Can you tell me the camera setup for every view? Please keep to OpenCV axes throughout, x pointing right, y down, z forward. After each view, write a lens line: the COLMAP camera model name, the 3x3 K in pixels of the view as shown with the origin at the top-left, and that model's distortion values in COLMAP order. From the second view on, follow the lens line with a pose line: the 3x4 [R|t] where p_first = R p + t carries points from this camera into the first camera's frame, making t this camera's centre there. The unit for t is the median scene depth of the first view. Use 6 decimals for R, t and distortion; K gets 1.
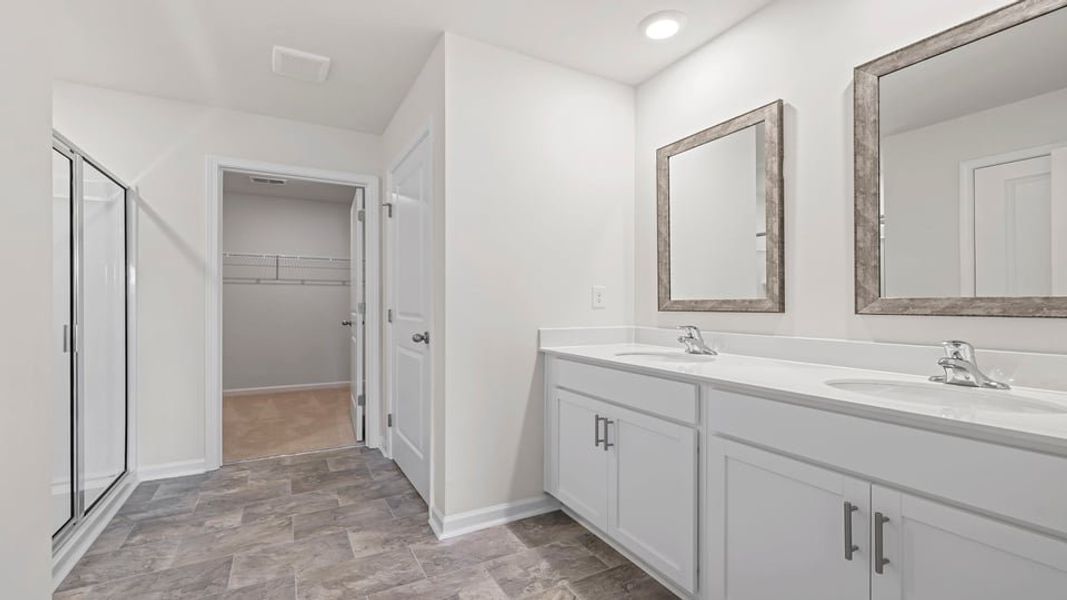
lens RADIAL K [[451.7, 0, 524.7], [0, 451.7, 303.2], [0, 0, 1]] dist [-0.000332, 0.000304]
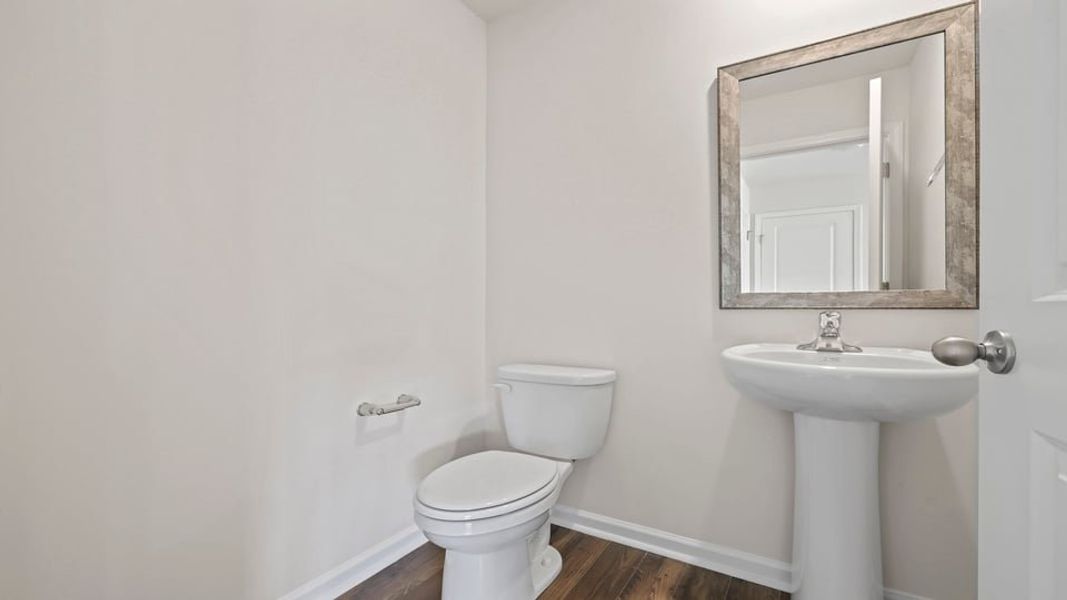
lens RADIAL K [[451.7, 0, 524.7], [0, 451.7, 303.2], [0, 0, 1]] dist [-0.000332, 0.000304]
pose [[0.873144, -0.010528, 0.487349, -0.203125], [0.009347, 0.999945, 0.004855, 0.001275], [-0.487373, 0.000316, 0.873194, 0.438205]]
